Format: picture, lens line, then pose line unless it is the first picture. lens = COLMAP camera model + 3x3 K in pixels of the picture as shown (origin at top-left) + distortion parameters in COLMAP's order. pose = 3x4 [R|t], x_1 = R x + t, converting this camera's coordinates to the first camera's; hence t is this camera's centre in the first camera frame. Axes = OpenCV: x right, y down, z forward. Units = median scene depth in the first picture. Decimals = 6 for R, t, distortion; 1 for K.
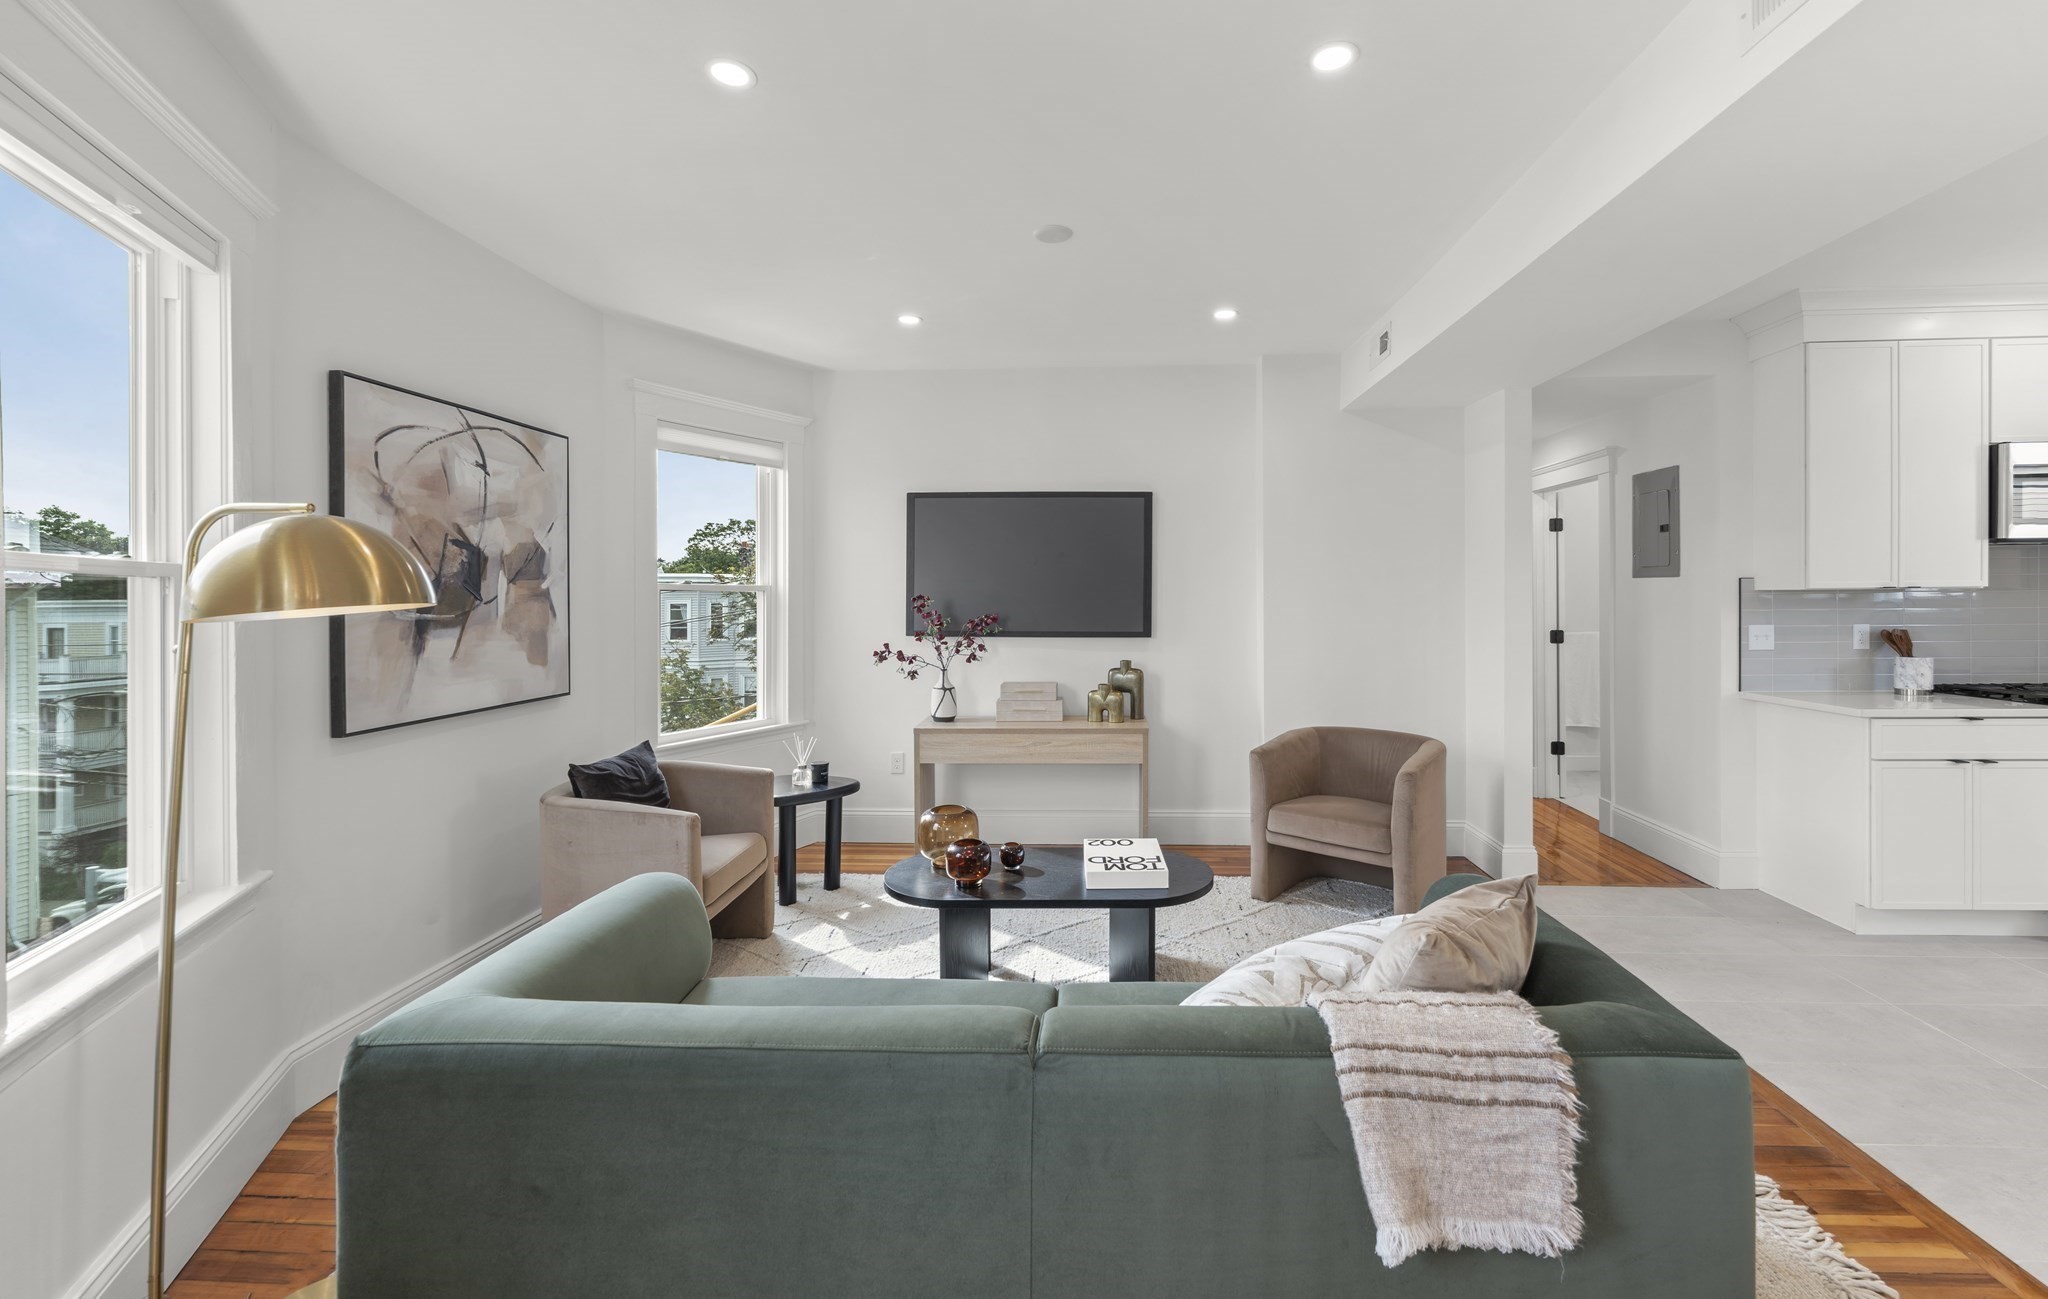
lens RADIAL K [[846.8, 0, 1072.8], [0, 846.8, 601.7], [0, 0, 1]] dist [-0.018312, -0.000281]
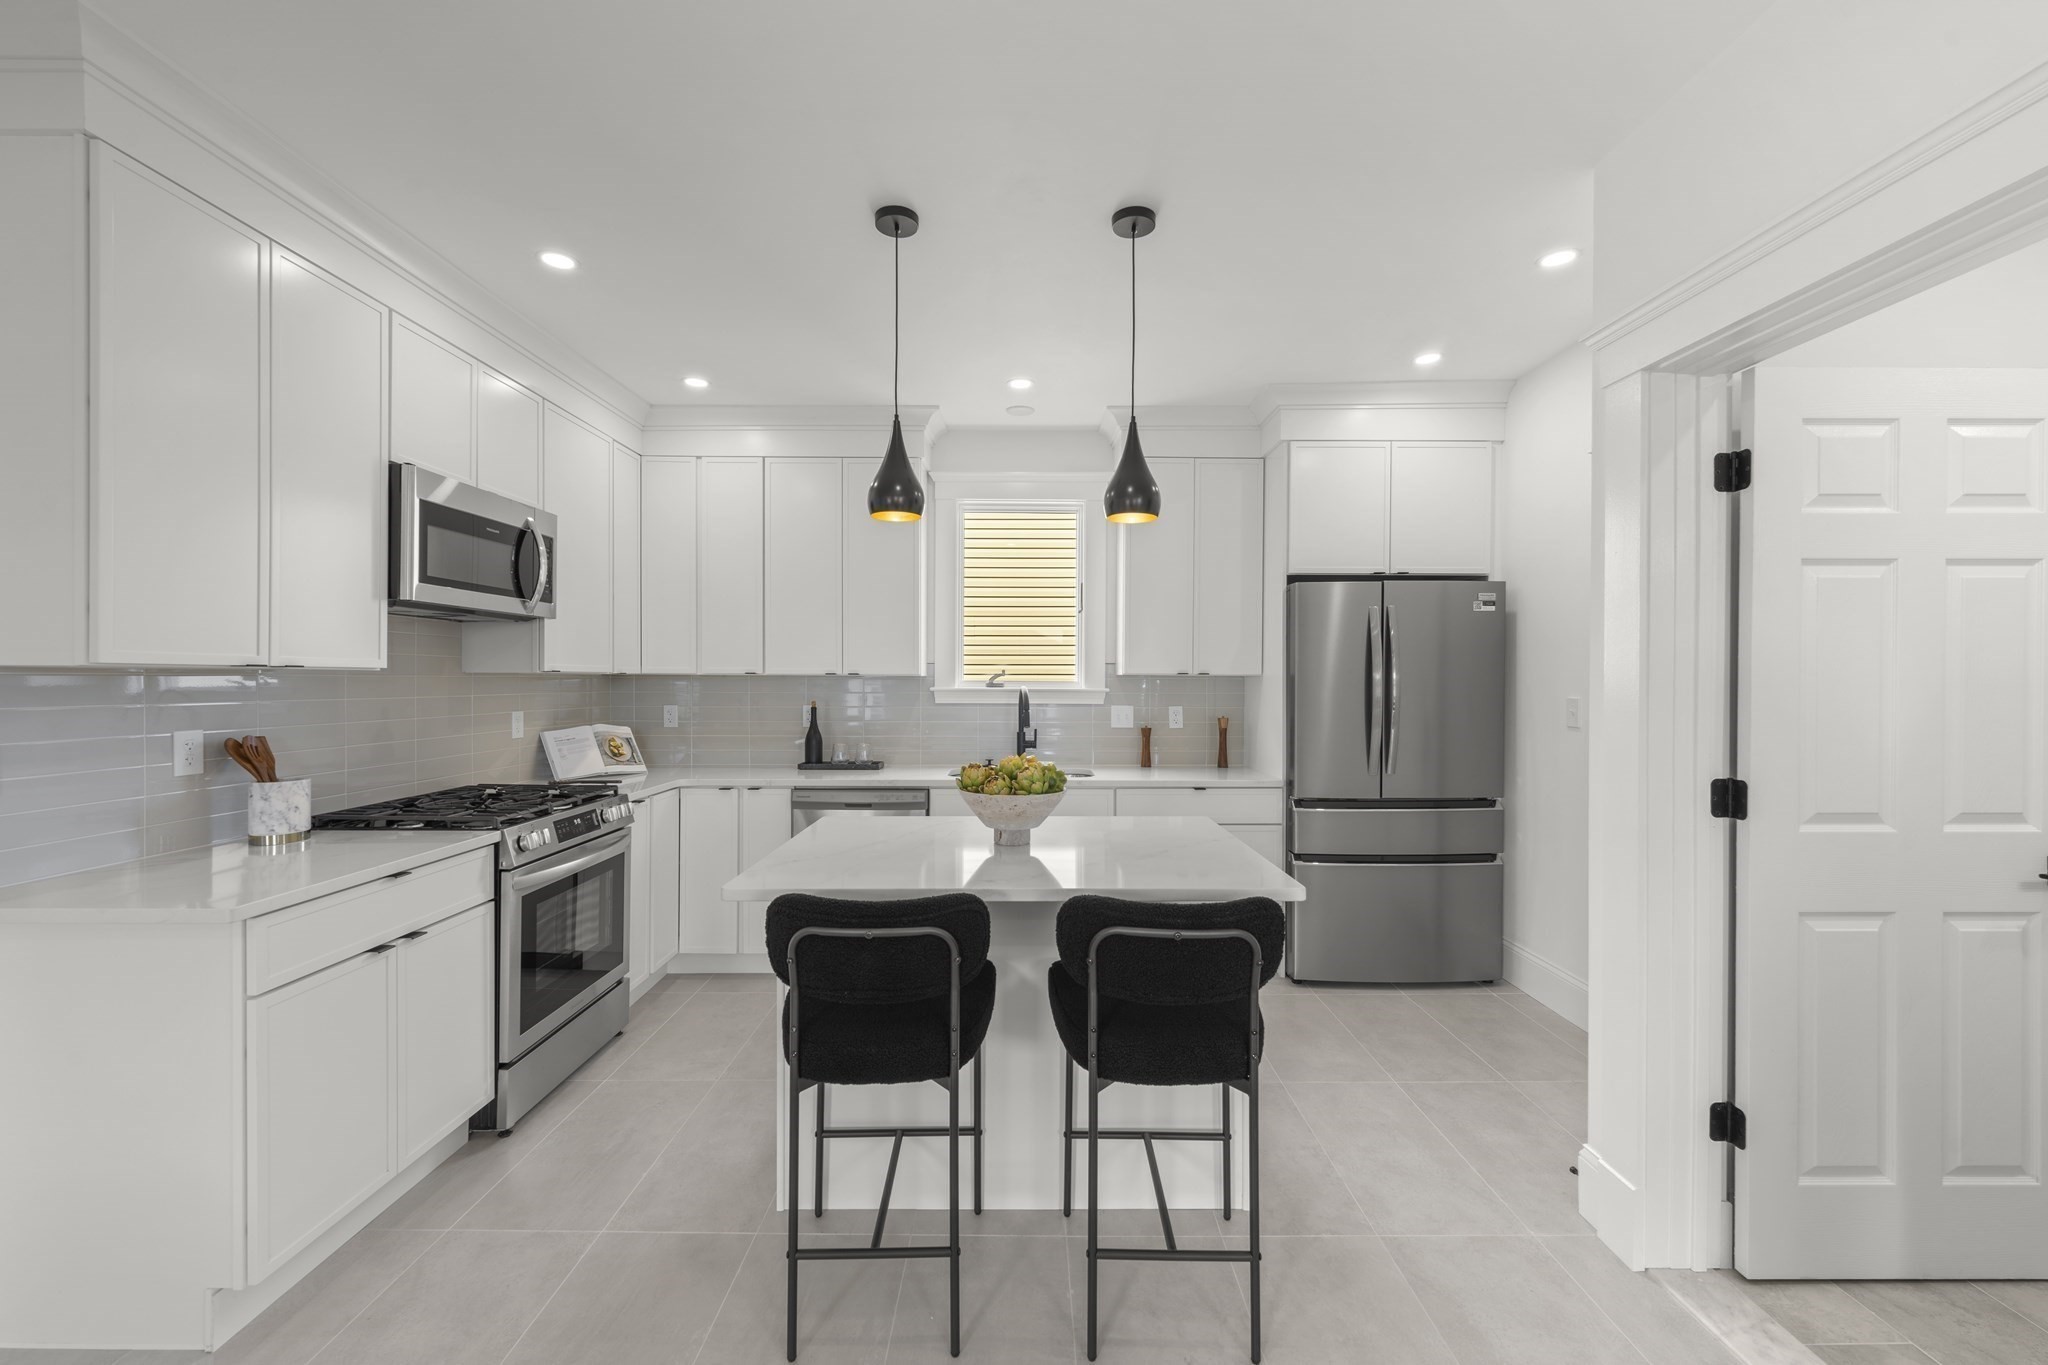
lens RADIAL K [[823.5, 0, 1013.5], [0, 823.5, 689.2], [0, 0, 1]] dist [0.002478, 0.001258]
pose [[-0.037434, -0.001094, 0.999299, 0.376632], [0.002779, 0.999995, 0.001199, -0.000391], [-0.999295, 0.002822, -0.037431, 0.475699]]
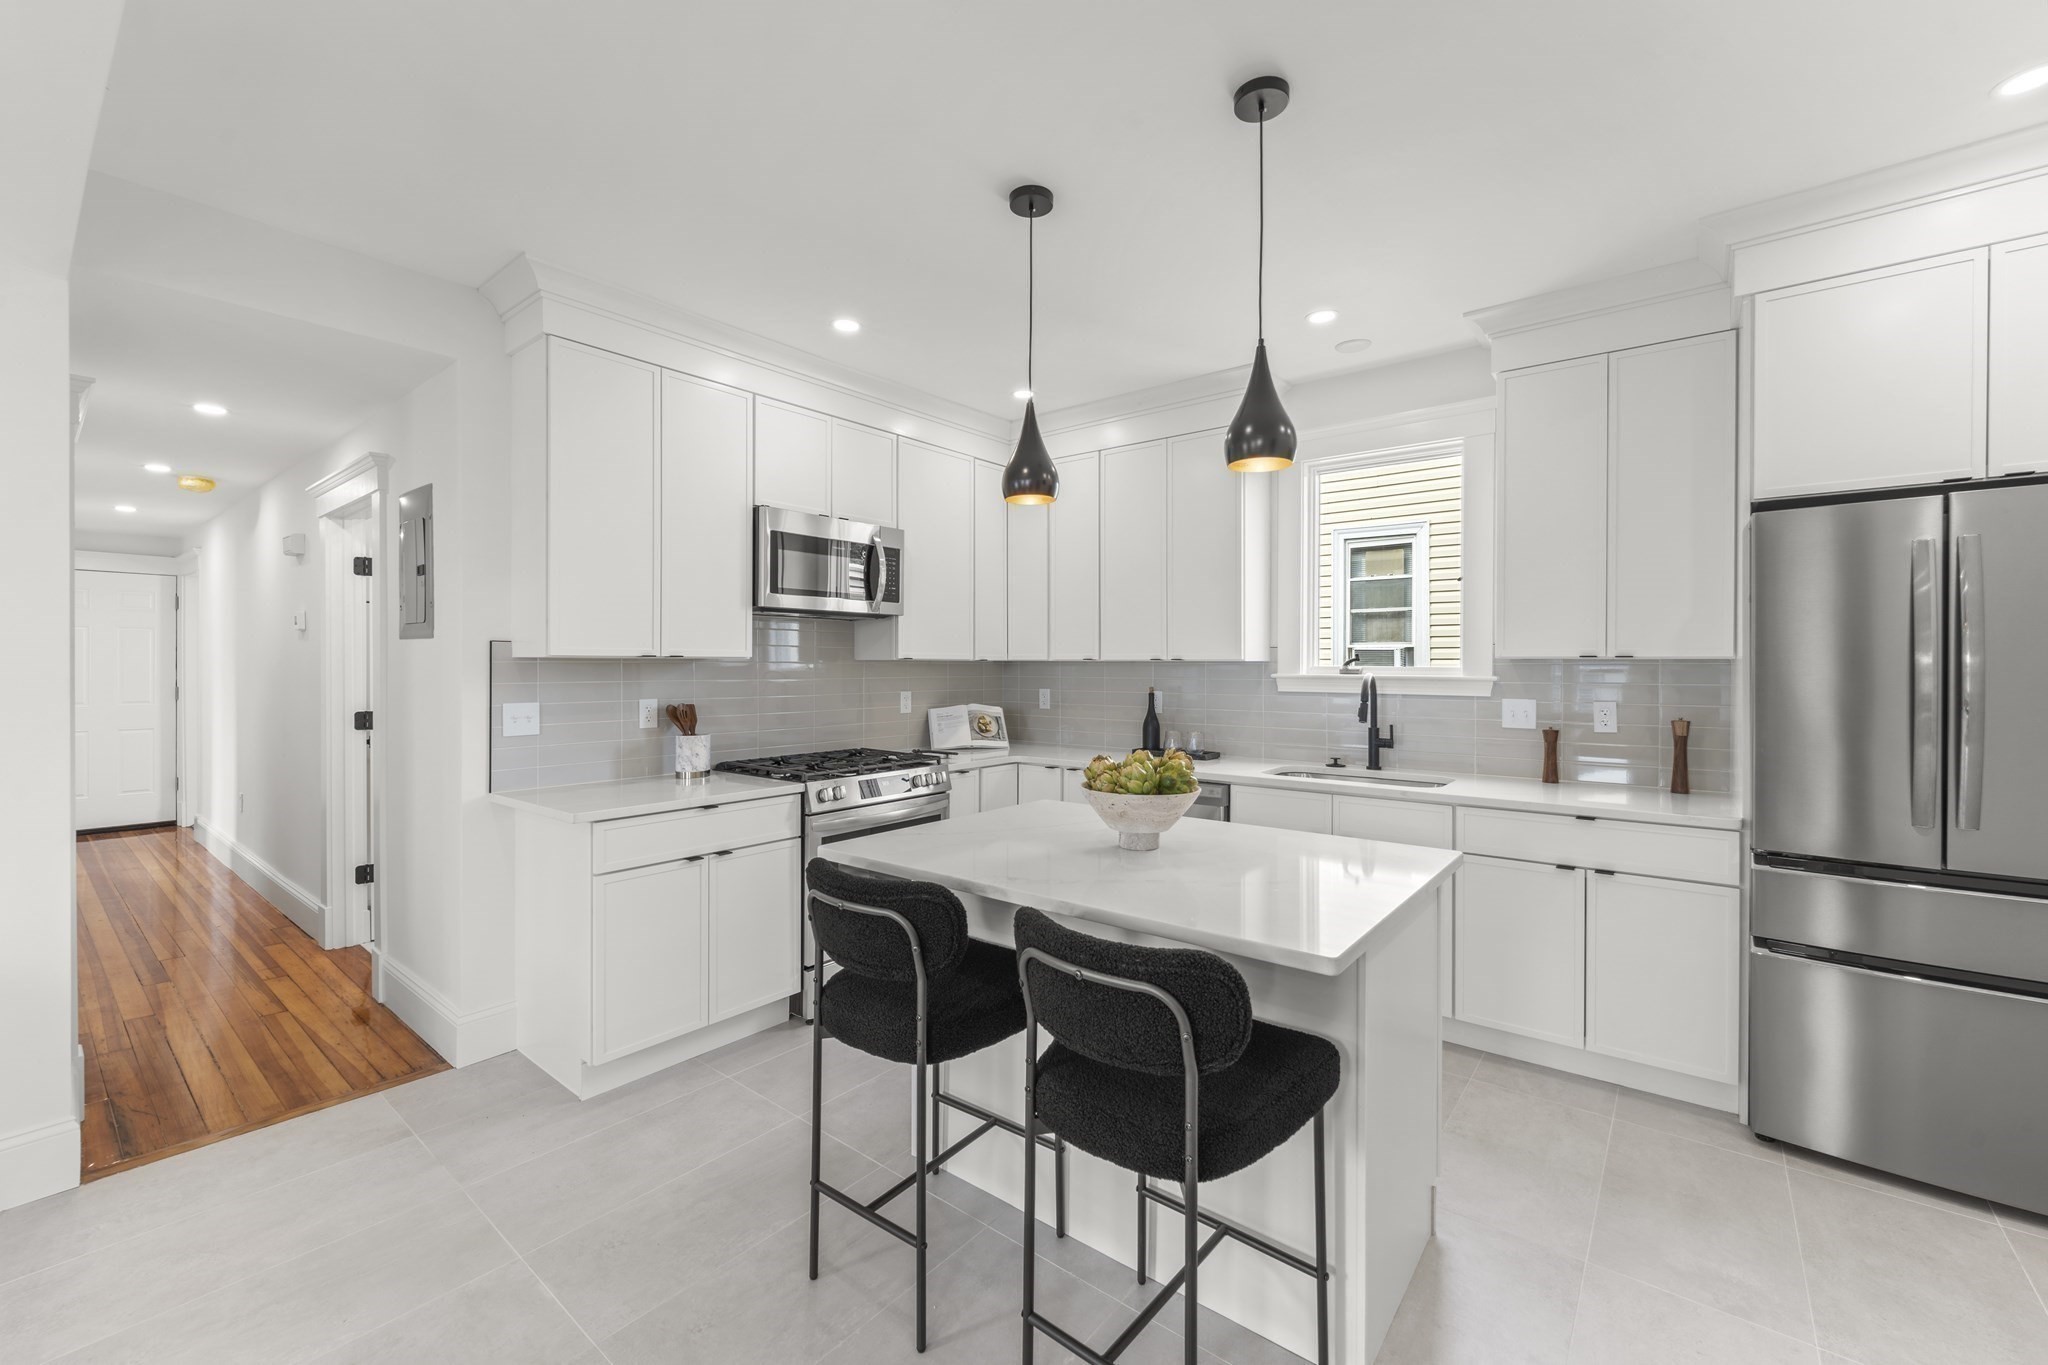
lens RADIAL K [[823.5, 0, 1007.3], [0, 823.5, 673.7], [0, 0, 1]] dist [0.002478, 0.001258]
pose [[0.591240, 0.002963, 0.806491, 0.493353], [-0.003847, 0.999992, -0.000854, 0.000012], [-0.806487, -0.002598, 0.591246, 0.199714]]
